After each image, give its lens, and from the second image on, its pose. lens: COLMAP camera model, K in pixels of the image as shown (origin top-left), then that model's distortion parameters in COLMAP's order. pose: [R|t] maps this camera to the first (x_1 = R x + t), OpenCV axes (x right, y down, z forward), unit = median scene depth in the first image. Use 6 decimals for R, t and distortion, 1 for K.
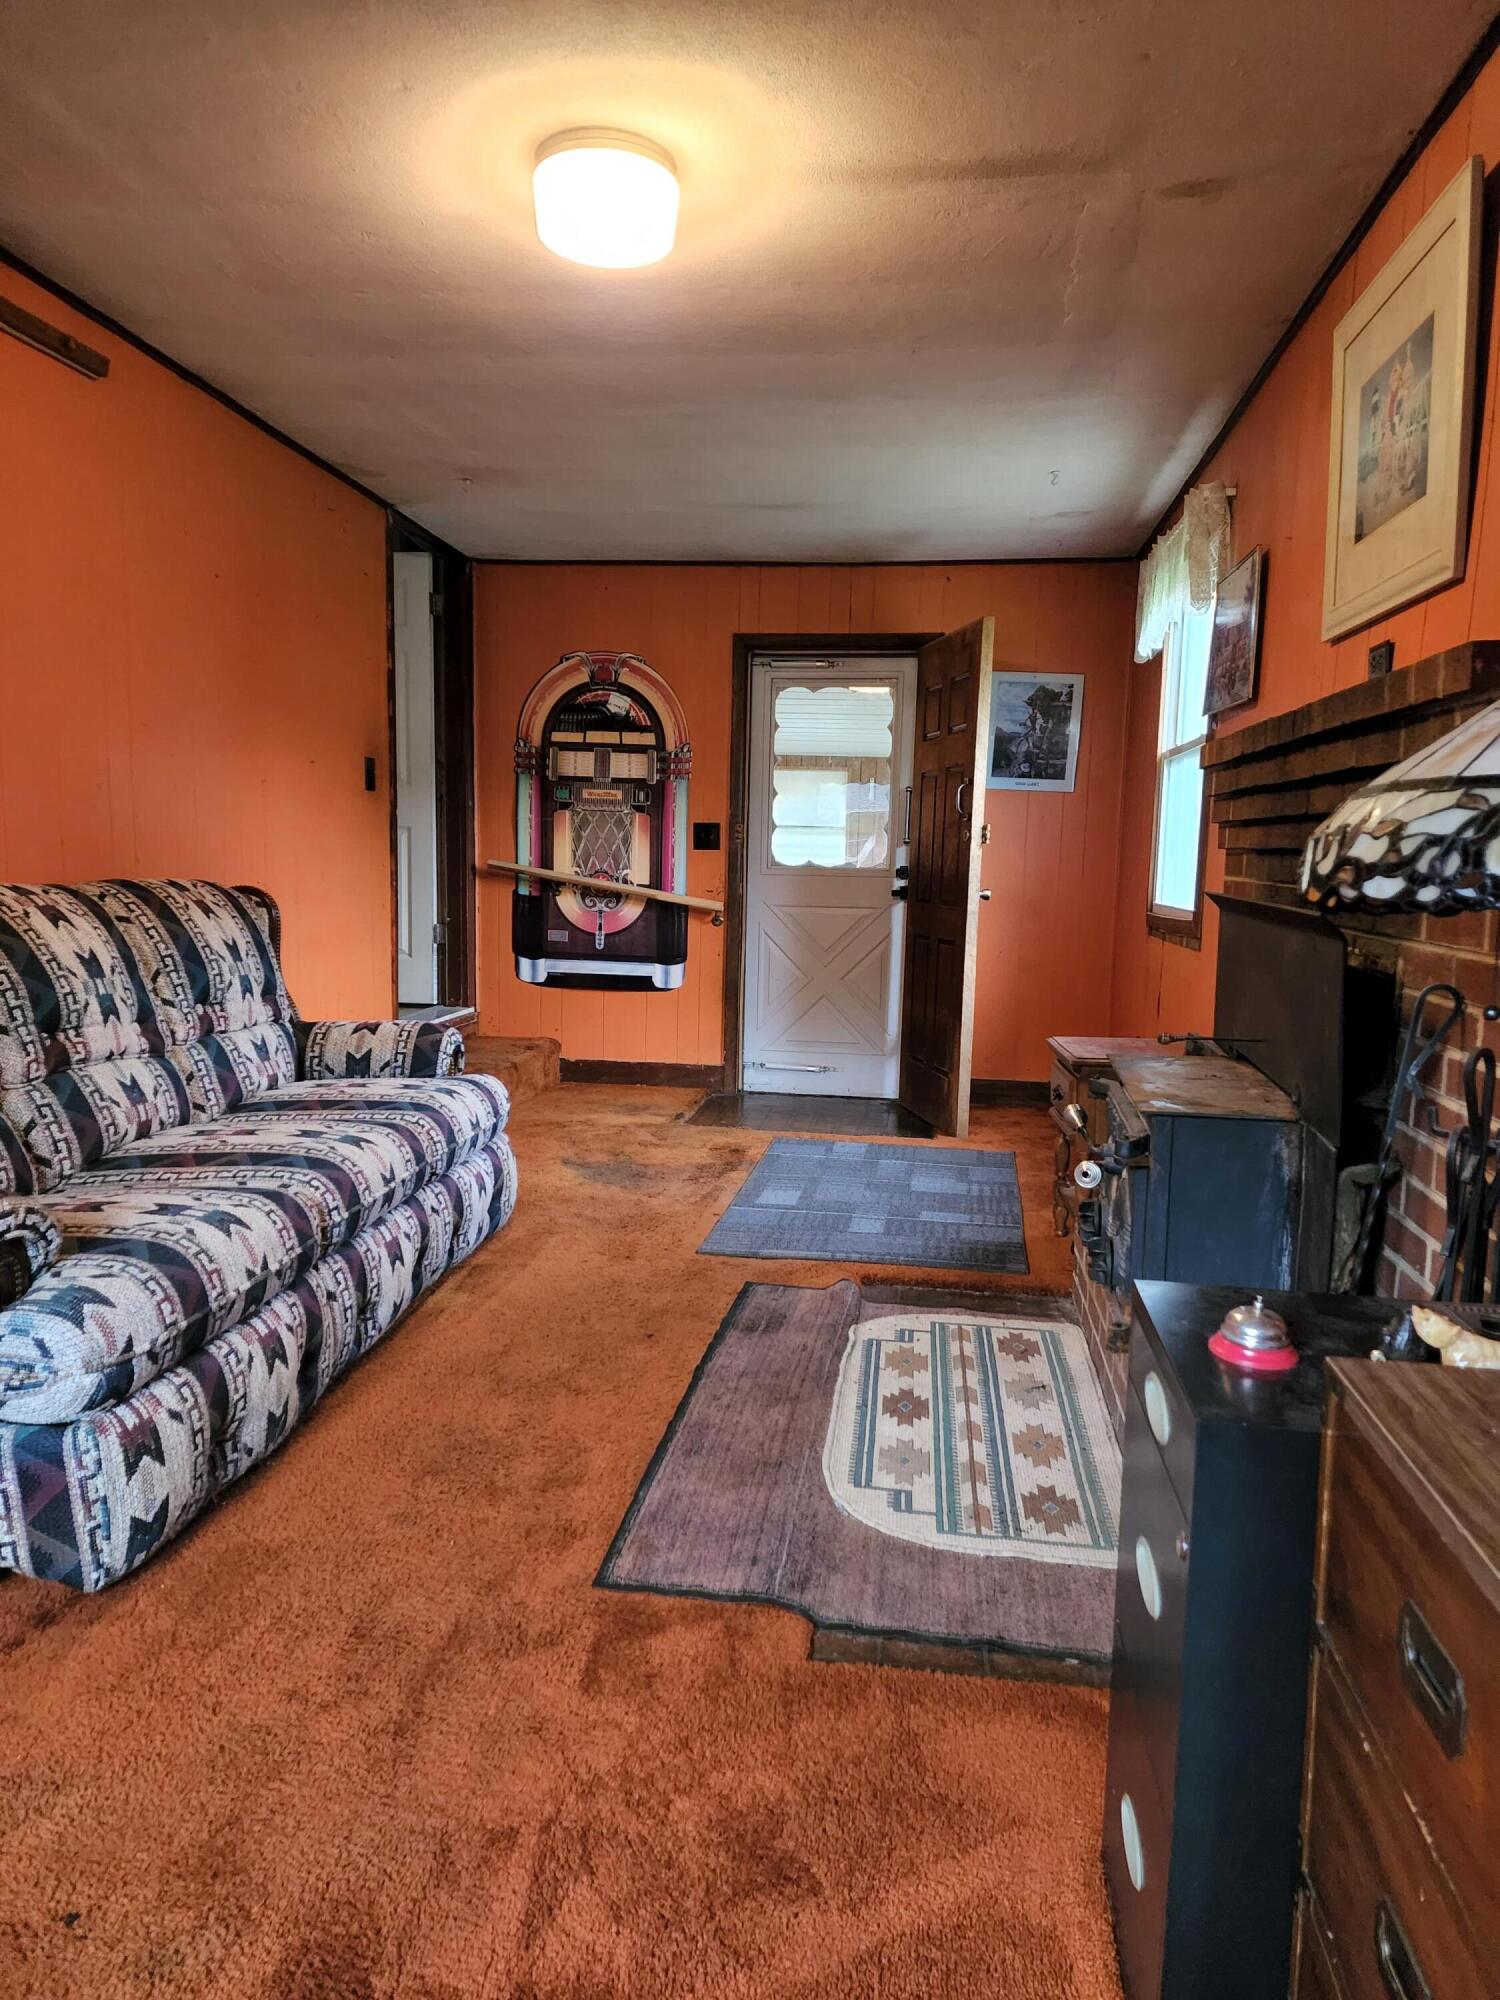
lens RADIAL K [[1345.0, 0, 745.6], [0, 1345.0, 1002.7], [0, 0, 1]] dist [0.058064, -0.040777]
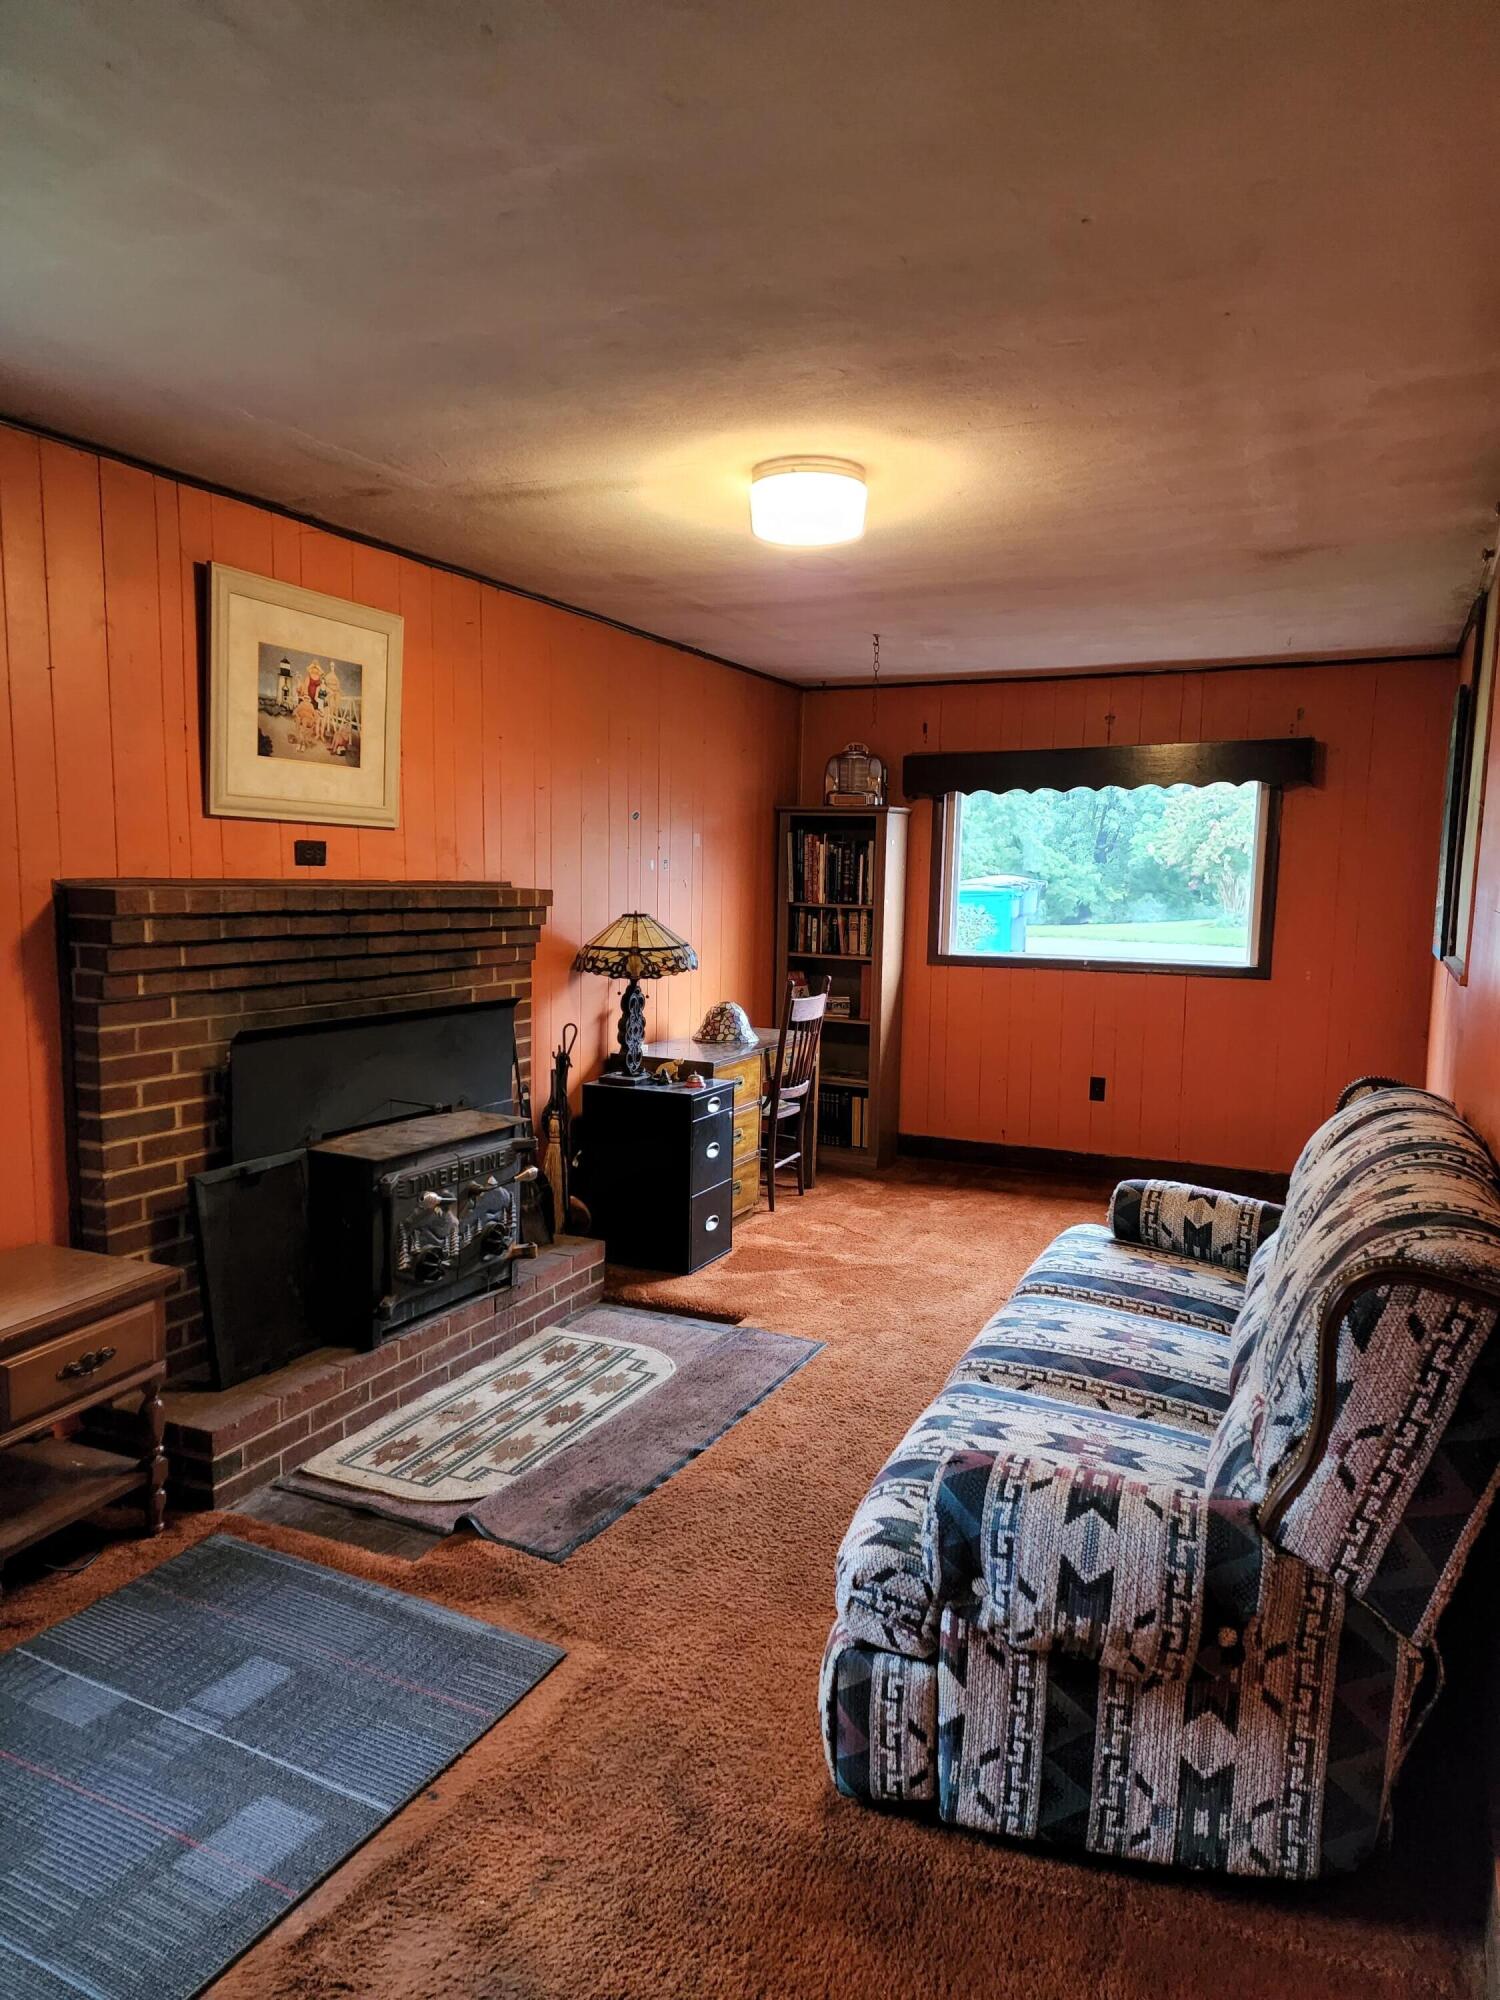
lens RADIAL K [[1345.0, 0, 748.0], [0, 1345.0, 1004.8], [0, 0, 1]] dist [0.058064, -0.040777]
pose [[-0.957380, -0.076382, 0.278549, -0.408349], [-0.016113, 0.977022, 0.212531, -0.394705], [-0.288382, 0.198984, -0.936612, 2.182004]]
